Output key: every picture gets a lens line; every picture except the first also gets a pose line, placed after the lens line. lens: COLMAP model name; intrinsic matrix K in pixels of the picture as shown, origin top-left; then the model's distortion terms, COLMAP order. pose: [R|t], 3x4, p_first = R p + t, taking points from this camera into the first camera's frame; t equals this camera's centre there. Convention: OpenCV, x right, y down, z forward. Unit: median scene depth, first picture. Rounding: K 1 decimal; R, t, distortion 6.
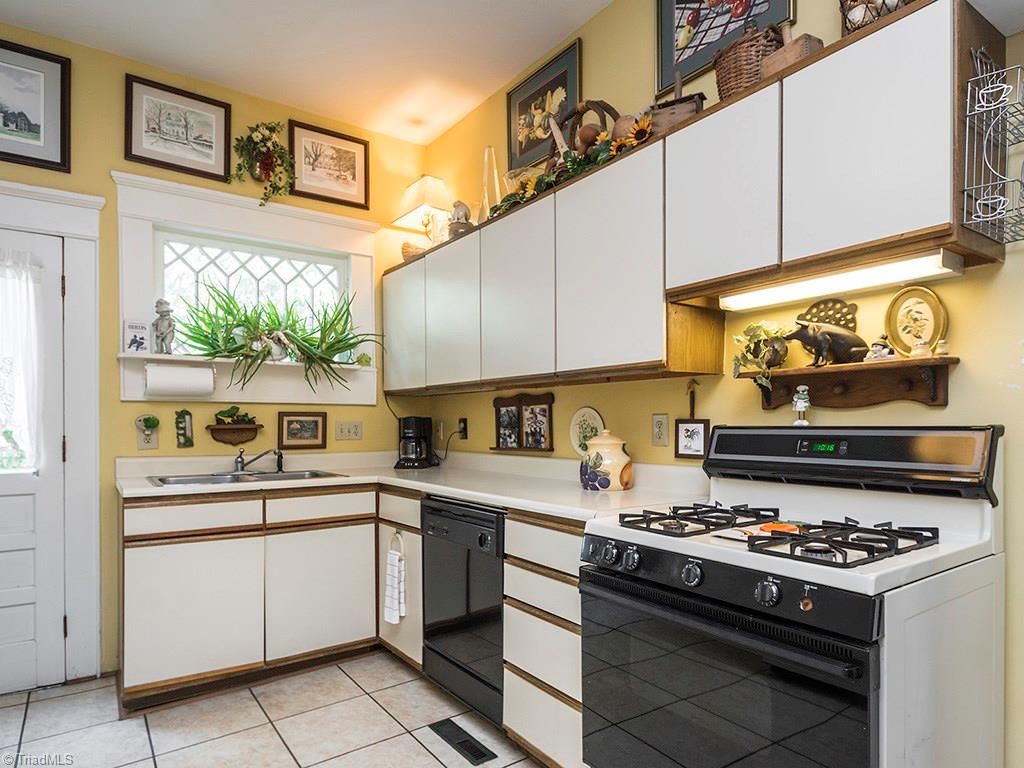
lens RADIAL K [[593.0, 0, 500.0], [0, 593.0, 425.3], [0, 0, 1]] dist [0.002804, -0.006067]
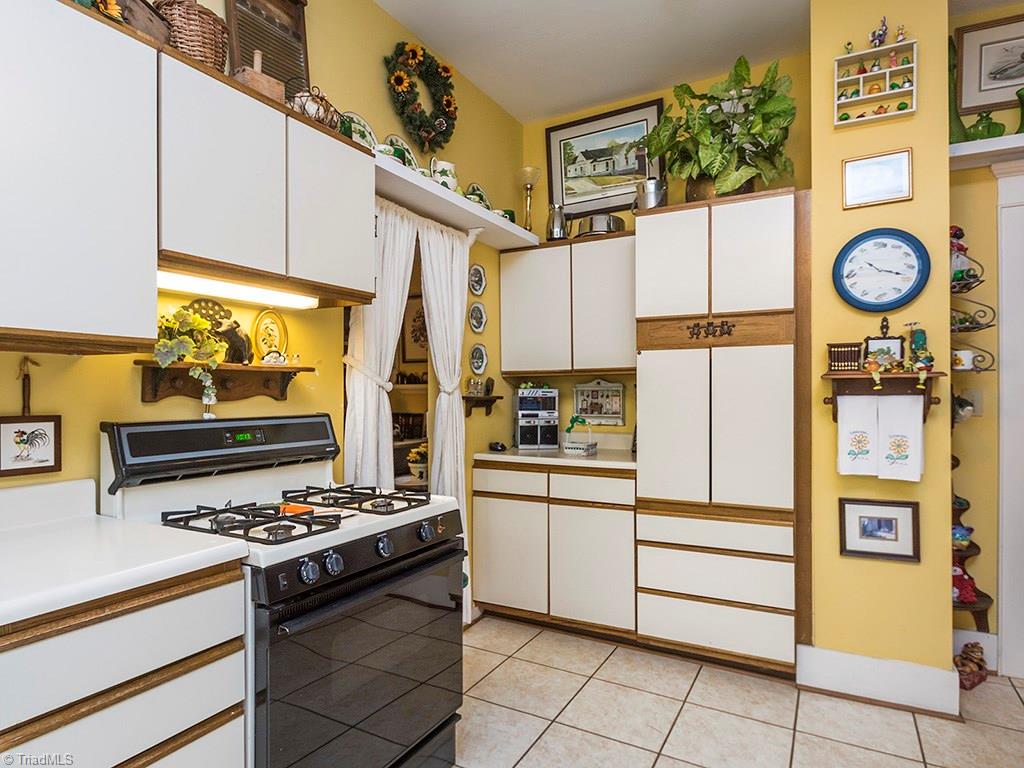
lens RADIAL K [[593.0, 0, 513.2], [0, 593.0, 390.8], [0, 0, 1]] dist [0.002804, -0.006067]
pose [[-0.442044, 0.008011, 0.896957, -0.273318], [0.007297, 0.999959, -0.005335, -0.016242], [-0.896963, 0.004187, -0.442085, 0.416365]]
